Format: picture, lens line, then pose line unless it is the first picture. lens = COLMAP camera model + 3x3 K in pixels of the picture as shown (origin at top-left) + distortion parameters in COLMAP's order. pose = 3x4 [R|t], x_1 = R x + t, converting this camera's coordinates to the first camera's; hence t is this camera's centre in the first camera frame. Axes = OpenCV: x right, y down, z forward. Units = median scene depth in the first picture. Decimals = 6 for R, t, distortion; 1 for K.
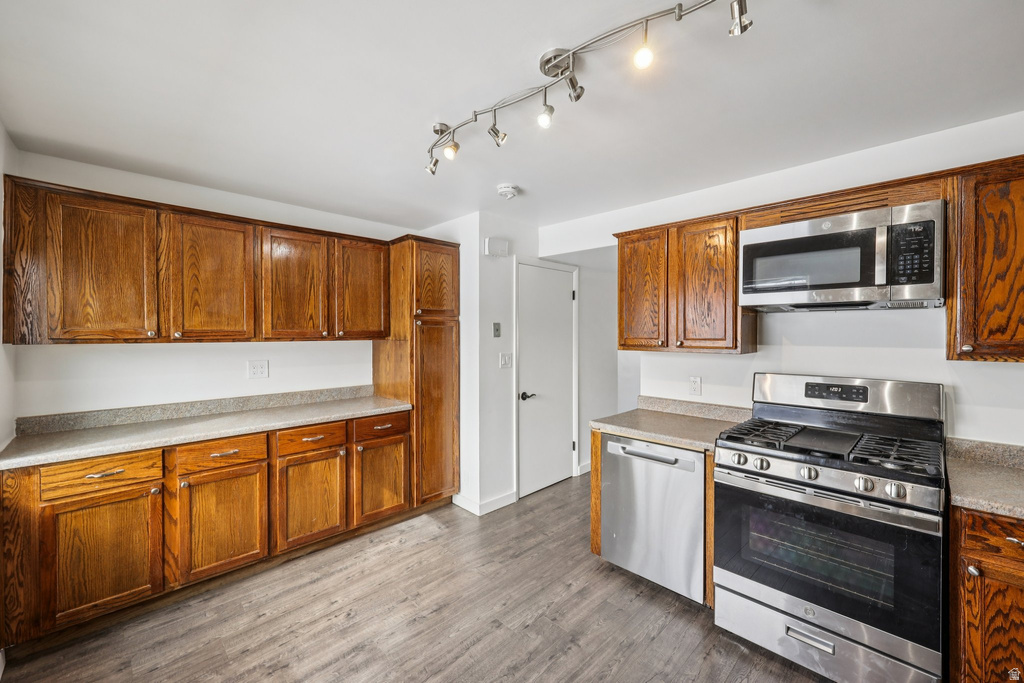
lens RADIAL K [[412.2, 0, 518.5], [0, 412.2, 337.6], [0, 0, 1]] dist [0.000826, 0.000233]
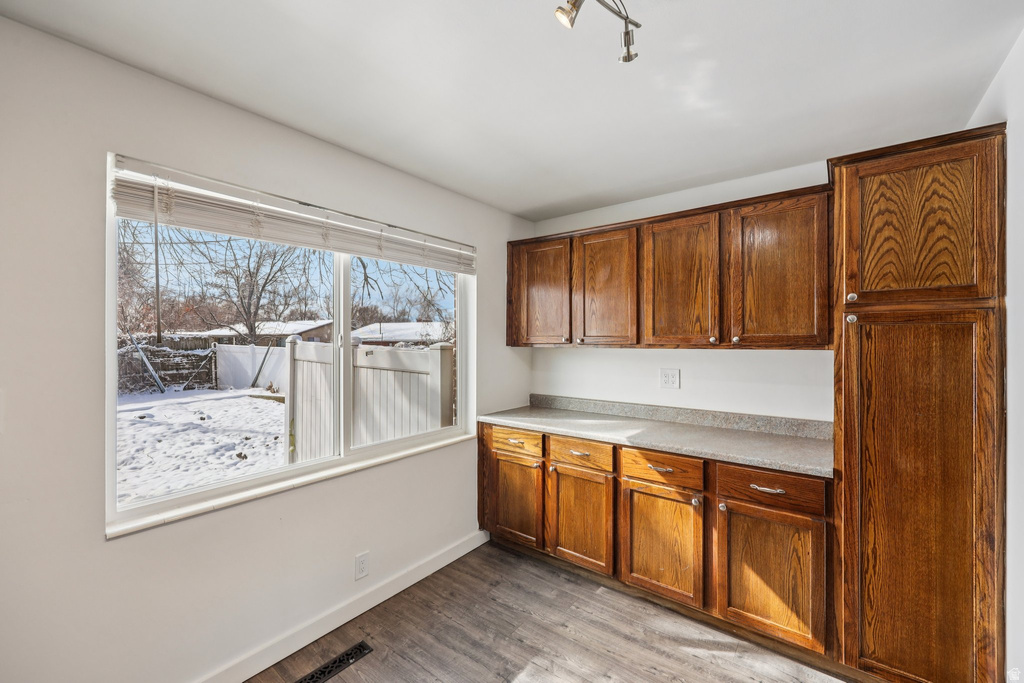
lens RADIAL K [[412.2, 0, 514.6], [0, 412.2, 341.9], [0, 0, 1]] dist [0.000826, 0.000233]
pose [[0.120494, 0.002413, -0.992711, 0.237127], [-0.011339, 0.999935, 0.001054, -0.002170], [0.992649, 0.011130, 0.120513, 0.530338]]
